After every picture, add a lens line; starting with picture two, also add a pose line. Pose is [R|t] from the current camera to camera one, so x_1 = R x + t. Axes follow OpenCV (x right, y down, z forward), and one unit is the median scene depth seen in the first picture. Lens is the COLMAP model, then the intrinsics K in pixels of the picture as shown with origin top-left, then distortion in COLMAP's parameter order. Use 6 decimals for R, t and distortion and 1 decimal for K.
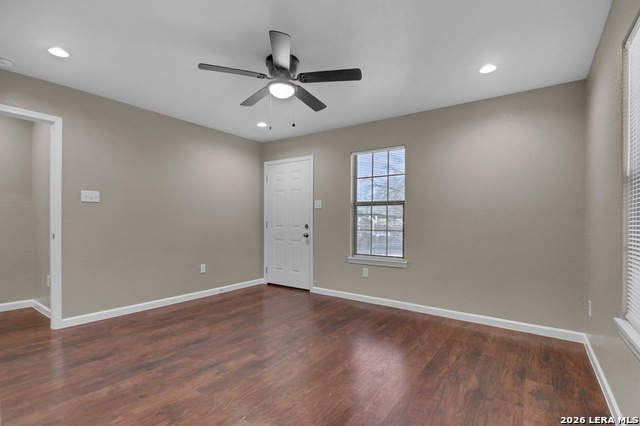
lens RADIAL K [[341.6, 0, 322.7], [0, 341.6, 218.3], [0, 0, 1]] dist [0.026088, -0.000048]
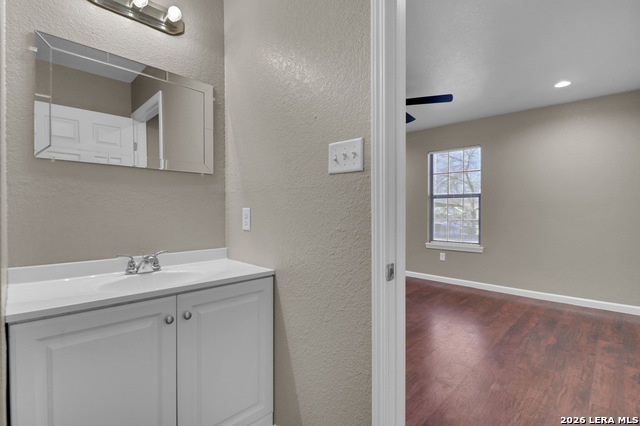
lens RADIAL K [[344.7, 0, 302.9], [0, 344.7, 211.6], [0, 0, 1]] dist [0.000809, -0.000514]
pose [[0.982845, -0.009637, -0.184182, -0.174567], [0.012071, 0.999854, 0.012101, -0.017262], [0.184039, -0.014116, 0.982818, -0.313543]]
